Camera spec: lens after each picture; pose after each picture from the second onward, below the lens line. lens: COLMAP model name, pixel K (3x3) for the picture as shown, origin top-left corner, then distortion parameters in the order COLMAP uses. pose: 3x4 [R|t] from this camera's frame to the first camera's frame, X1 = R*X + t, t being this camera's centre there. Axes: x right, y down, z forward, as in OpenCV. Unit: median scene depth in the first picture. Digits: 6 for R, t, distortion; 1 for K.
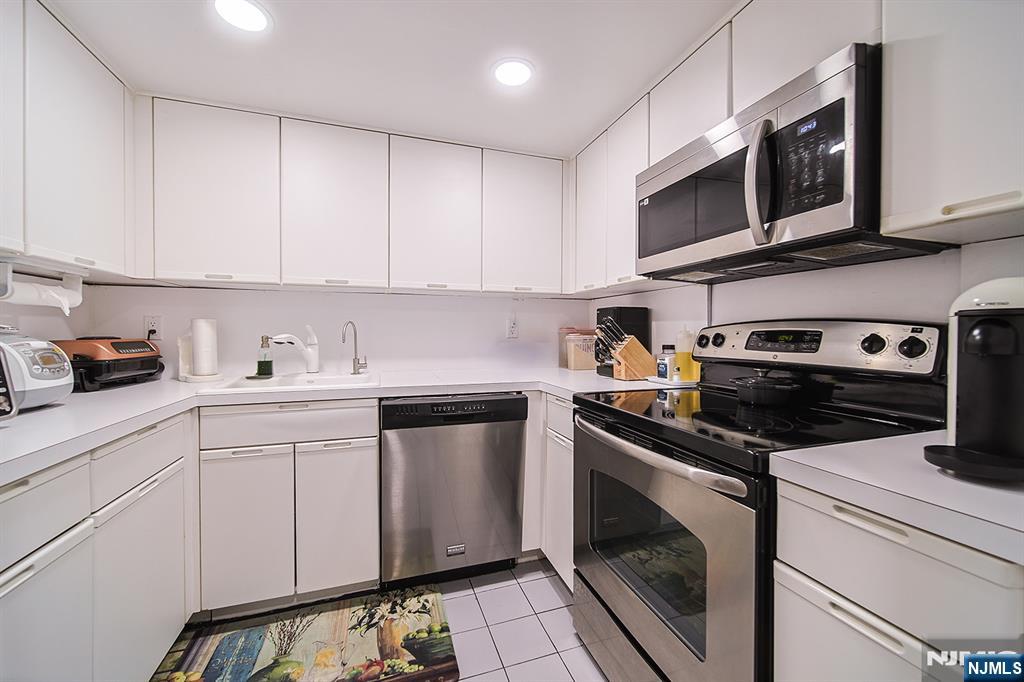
lens RADIAL K [[382.5, 0, 507.0], [0, 382.5, 334.5], [0, 0, 1]] dist [-0.001142, -0.000571]
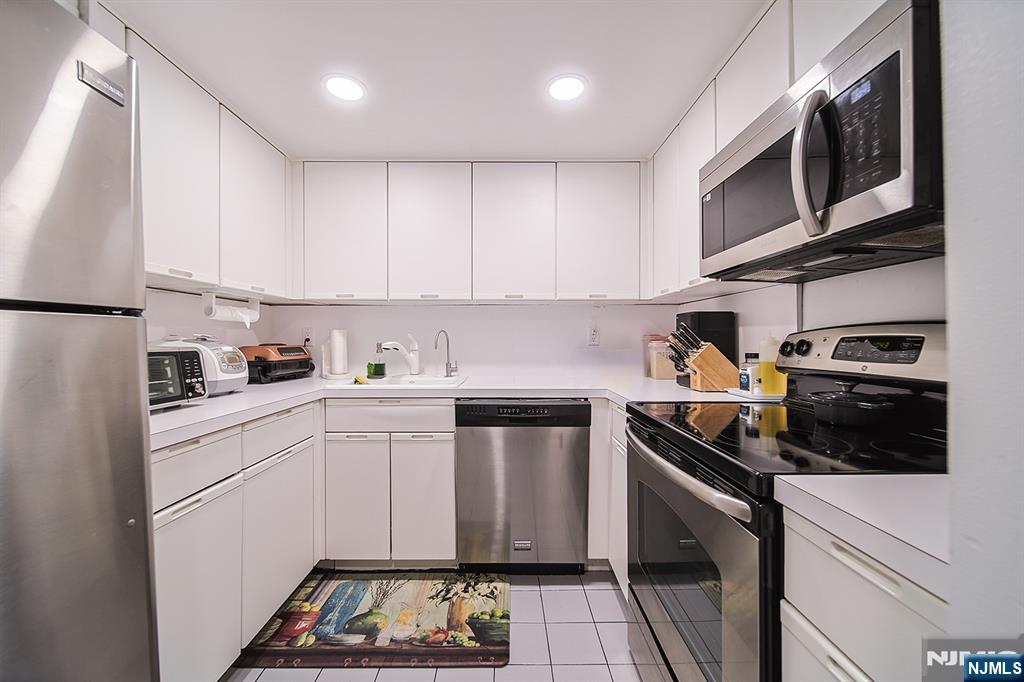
lens RADIAL K [[376.1, 0, 508.3], [0, 376.1, 338.1], [0, 0, 1]] dist [-0.000421, -0.000182]
pose [[0.950005, -0.003858, -0.312210, 0.166965], [0.000562, 0.999943, -0.010648, 0.001414], [0.312234, 0.009940, 0.949953, -0.007080]]
